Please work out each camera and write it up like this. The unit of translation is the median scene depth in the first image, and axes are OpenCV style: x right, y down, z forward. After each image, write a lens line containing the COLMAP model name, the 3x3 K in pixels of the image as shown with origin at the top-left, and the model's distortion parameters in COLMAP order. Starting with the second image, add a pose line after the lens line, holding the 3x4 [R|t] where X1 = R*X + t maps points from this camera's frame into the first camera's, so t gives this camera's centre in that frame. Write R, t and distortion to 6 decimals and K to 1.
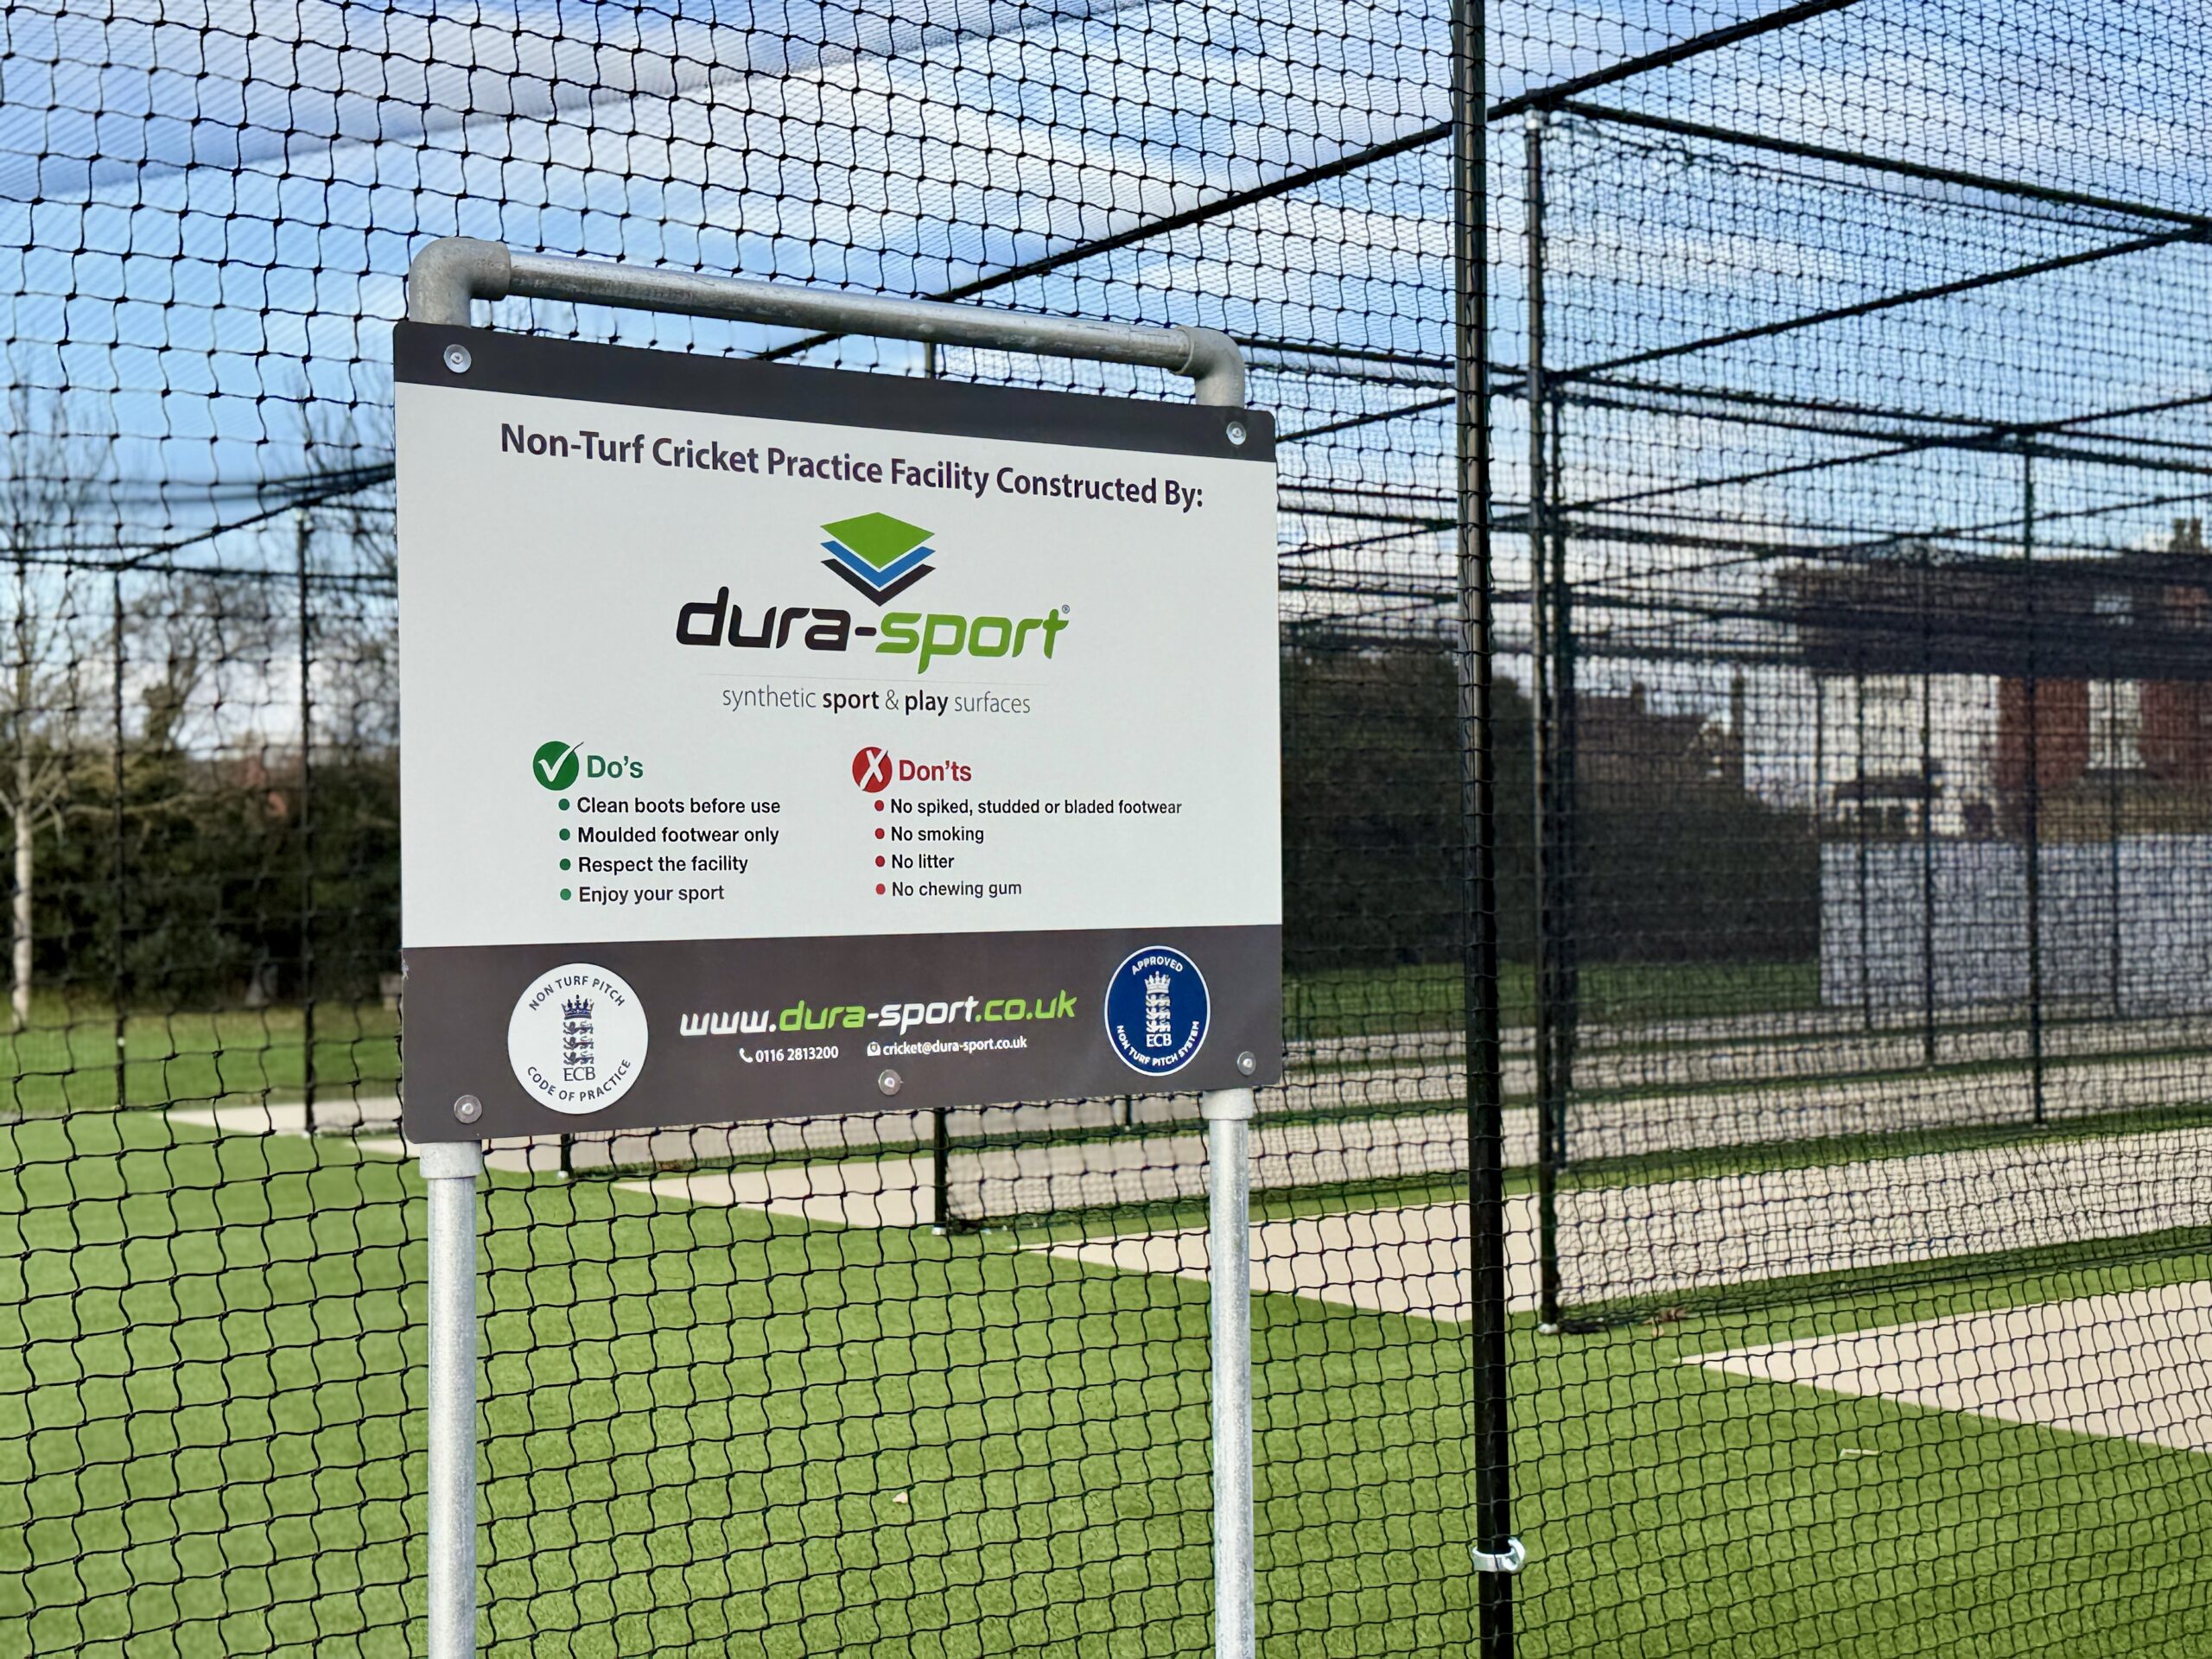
lens RADIAL K [[2916.8, 0, 1106.0], [0, 2916.8, 829.5], [0, 0, 1]] dist [0.021359, 0.019011]
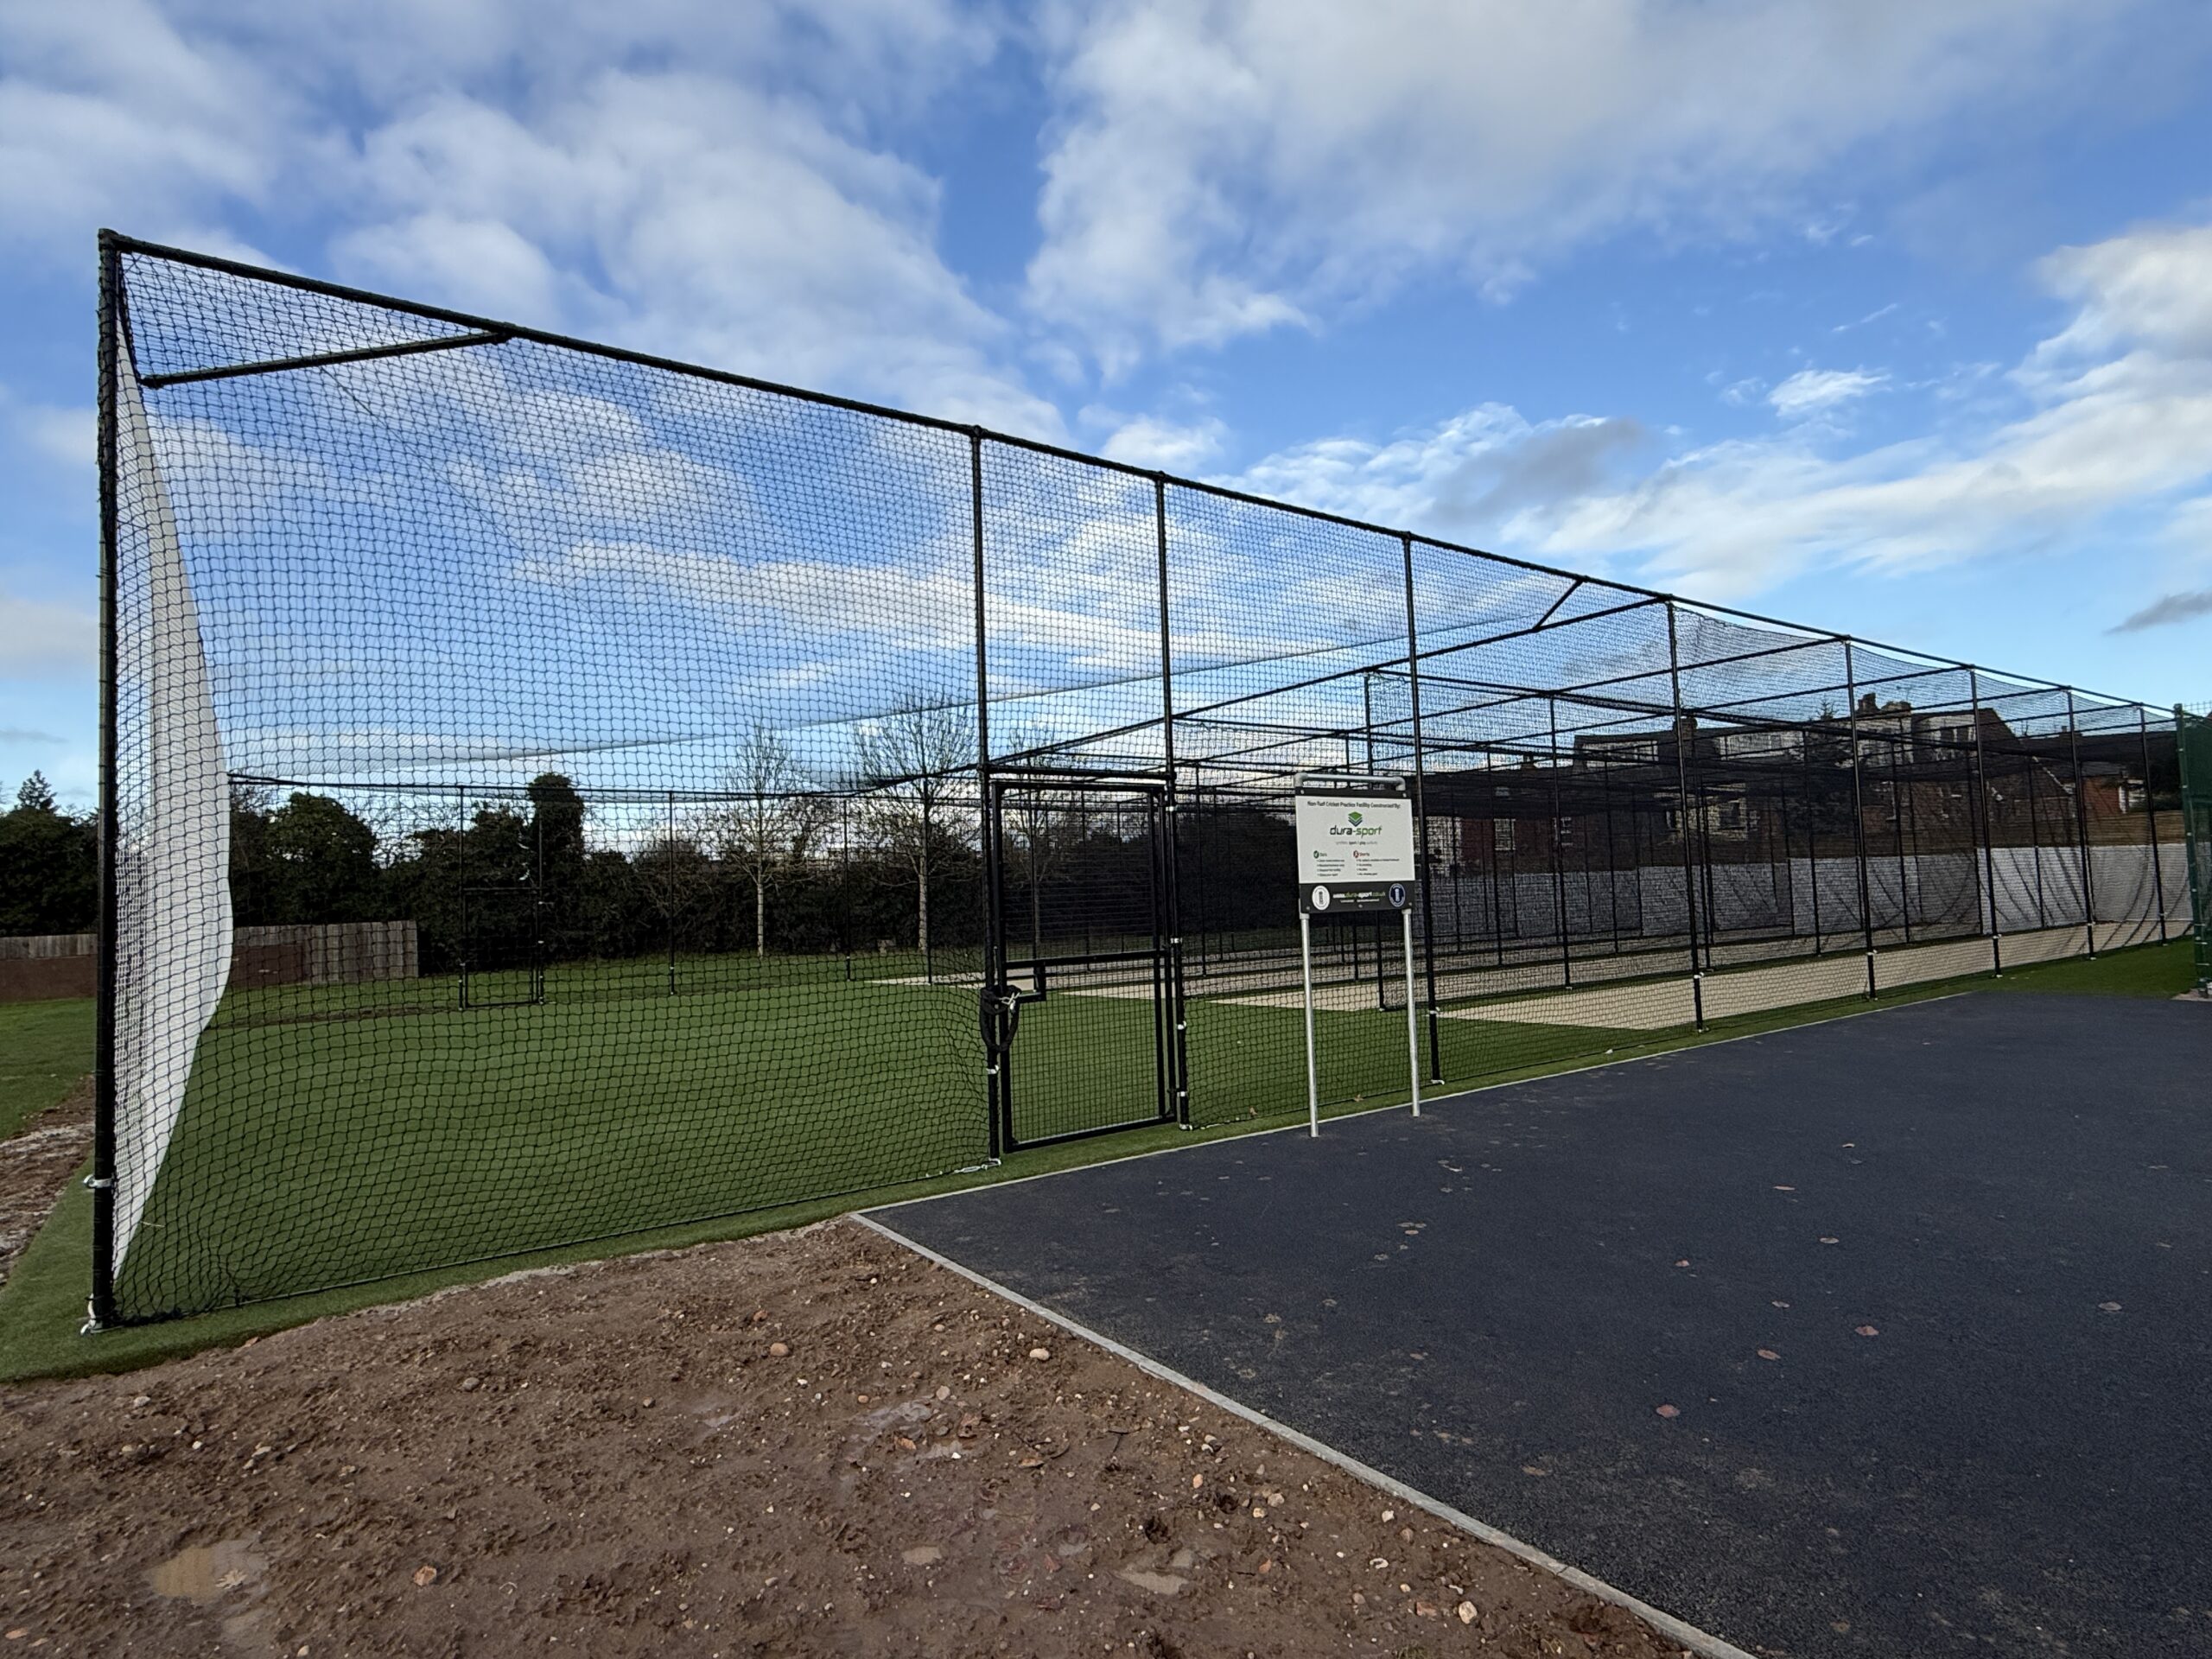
lens RADIAL K [[1215.8, 0, 1106.0], [0, 1215.8, 829.5], [0, 0, 1]] dist [0.000042, -0.000003]
pose [[0.999503, -0.022590, 0.022004, -0.642882], [0.023594, 0.998641, -0.046479, 0.032523], [-0.020924, 0.046975, 0.998677, -1.482698]]
